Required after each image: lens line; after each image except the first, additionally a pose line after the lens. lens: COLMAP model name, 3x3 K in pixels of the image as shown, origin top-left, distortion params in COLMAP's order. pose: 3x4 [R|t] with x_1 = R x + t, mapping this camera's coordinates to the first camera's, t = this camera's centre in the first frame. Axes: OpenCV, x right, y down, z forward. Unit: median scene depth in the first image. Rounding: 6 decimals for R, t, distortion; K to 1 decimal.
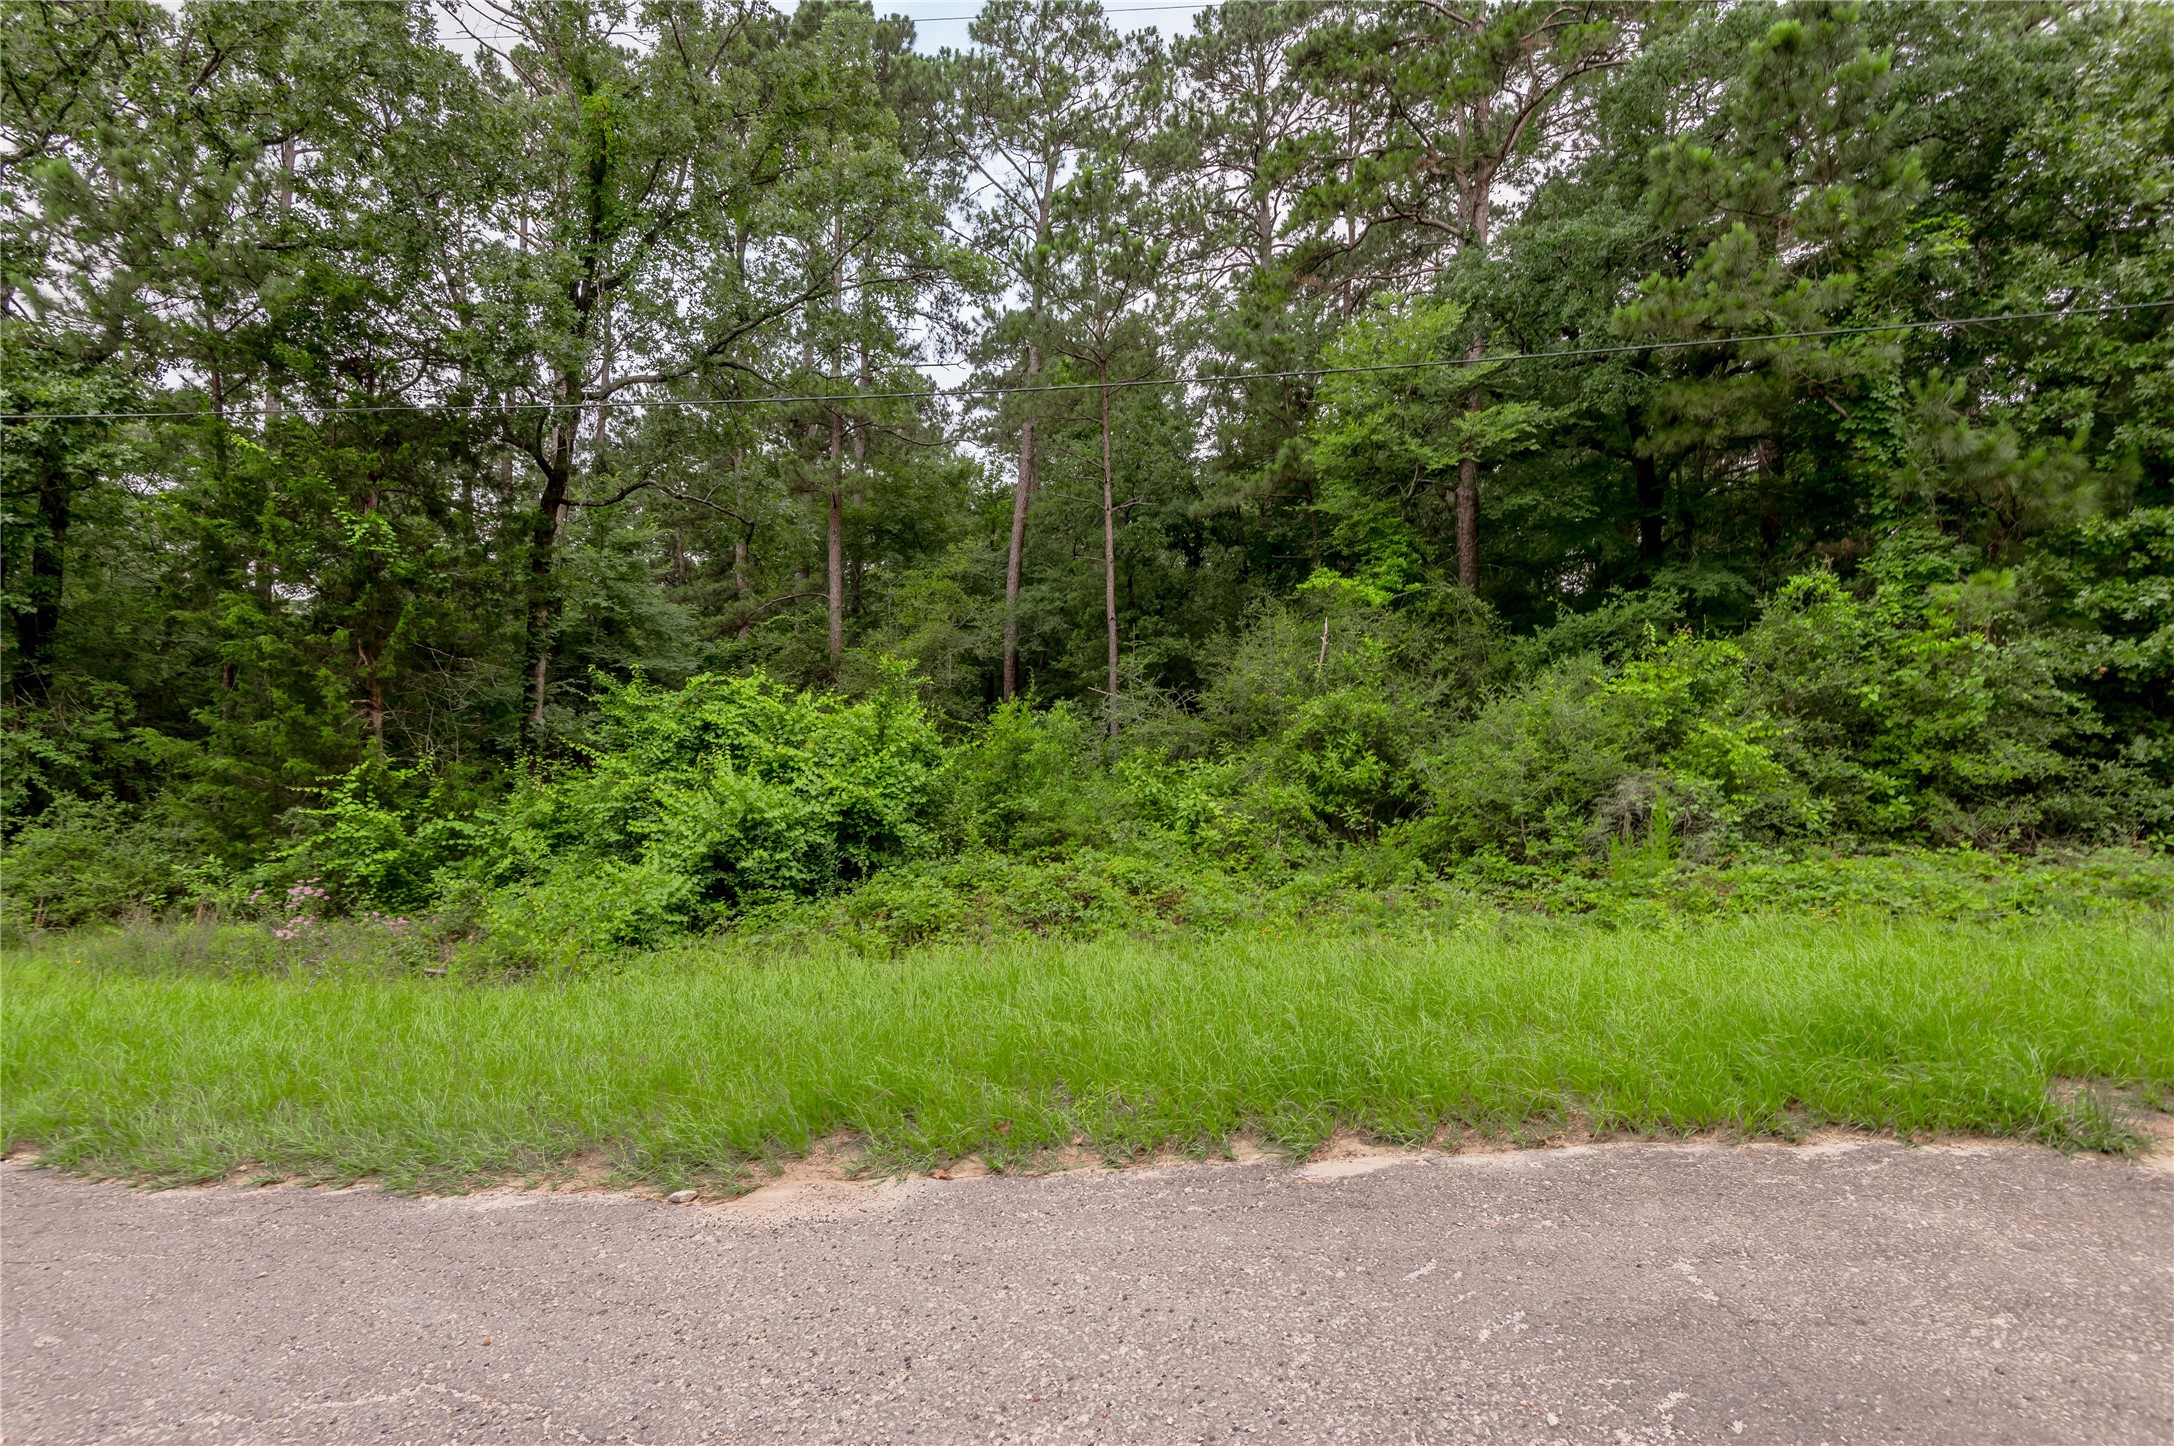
lens RADIAL K [[993.0, 0, 1087.0], [0, 993.0, 723.0], [0, 0, 1]] dist [0.036752, -0.025515]
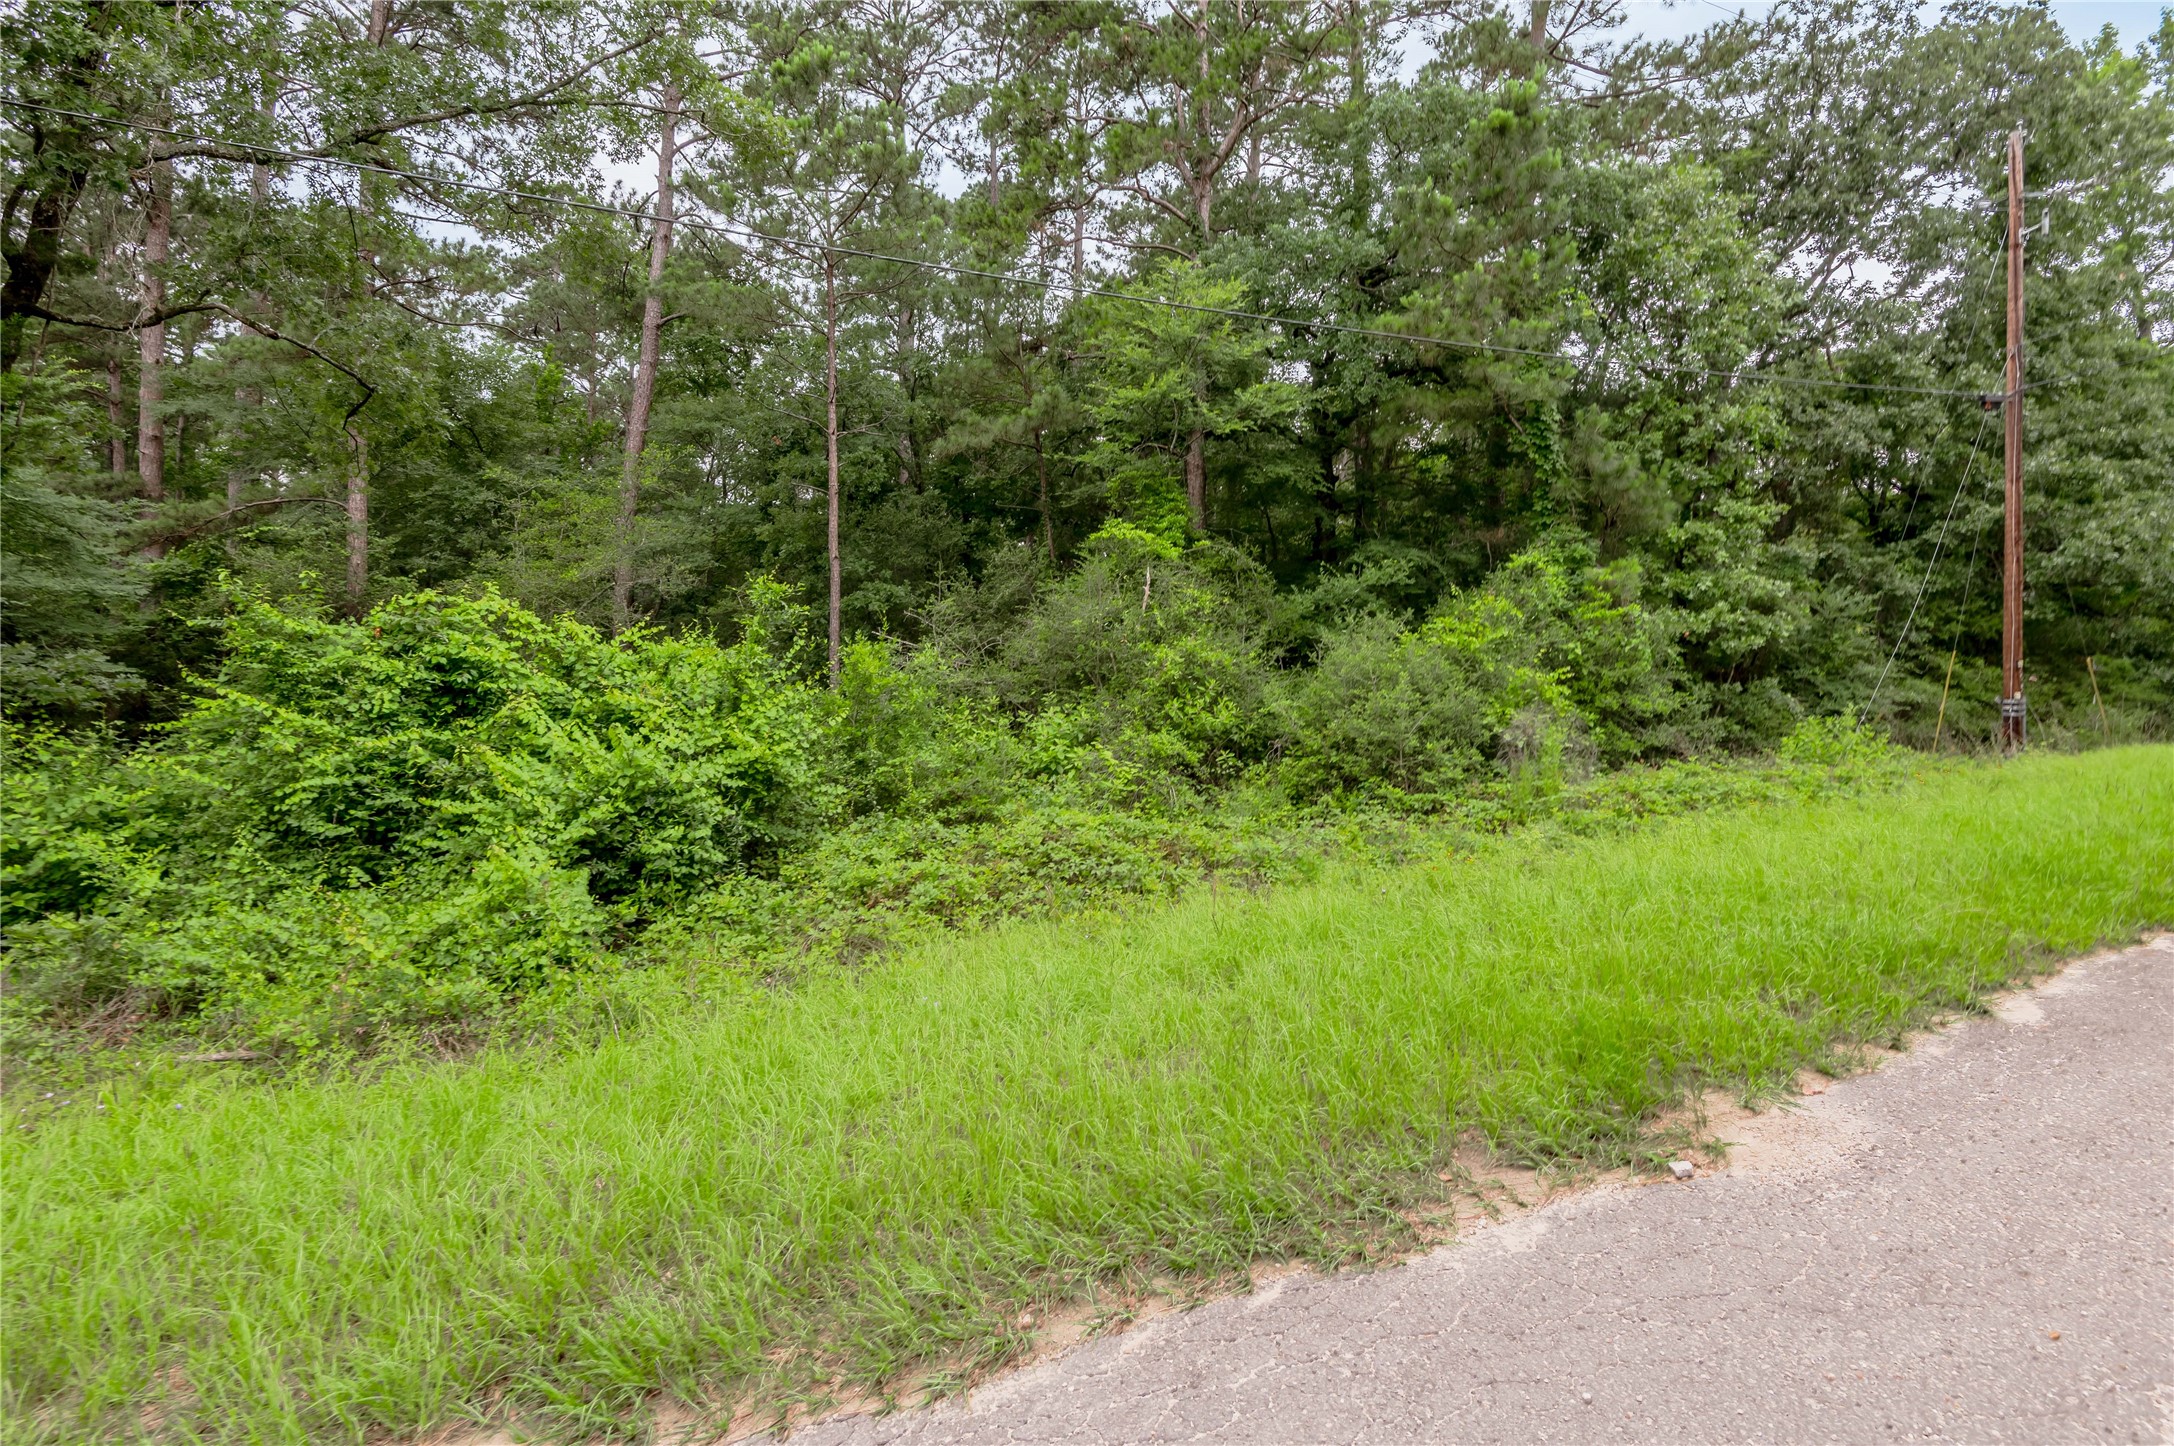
lens RADIAL K [[1026.2, 0, 1142.8], [0, 1026.2, 665.8], [0, 0, 1]] dist [0.036263, -0.022137]
pose [[0.864969, 0.010837, 0.501708, -0.323082], [0.001118, 0.999723, -0.023523, 0.020937], [-0.501824, 0.020908, 0.864717, 0.126728]]
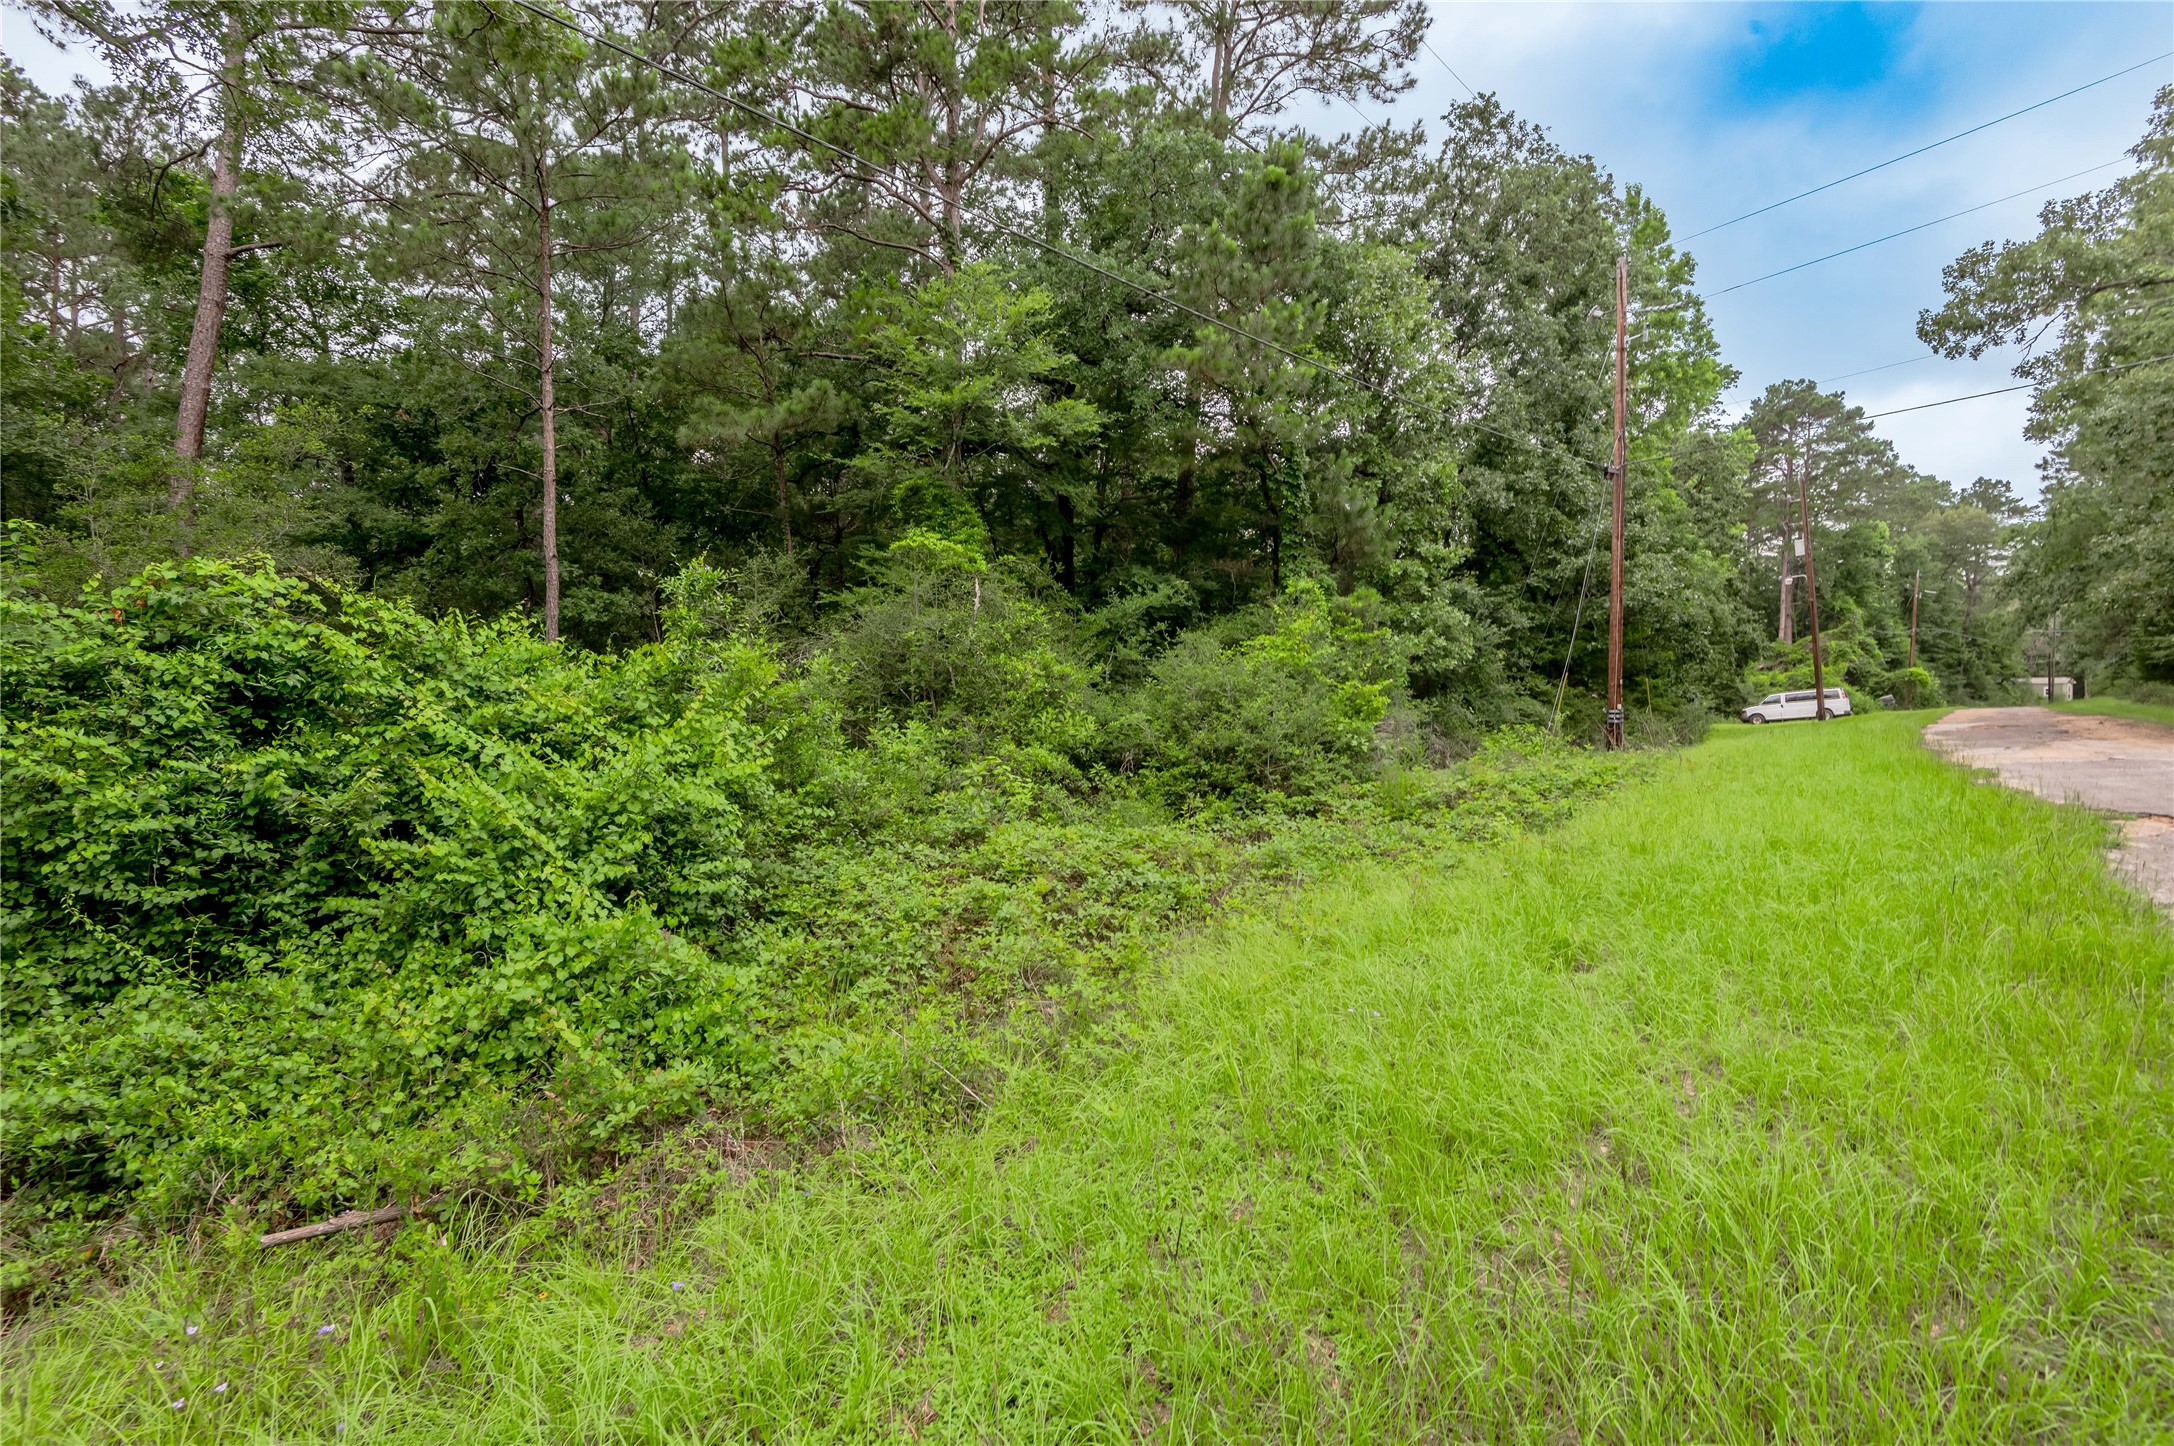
lens RADIAL K [[993.0, 0, 1087.0], [0, 993.0, 723.0], [0, 0, 1]] dist [0.036752, -0.025515]
pose [[0.631973, -0.012292, 0.774893, -0.506432], [0.013721, 0.999895, 0.004671, 0.036316], [-0.774869, 0.007681, 0.632075, 0.351812]]
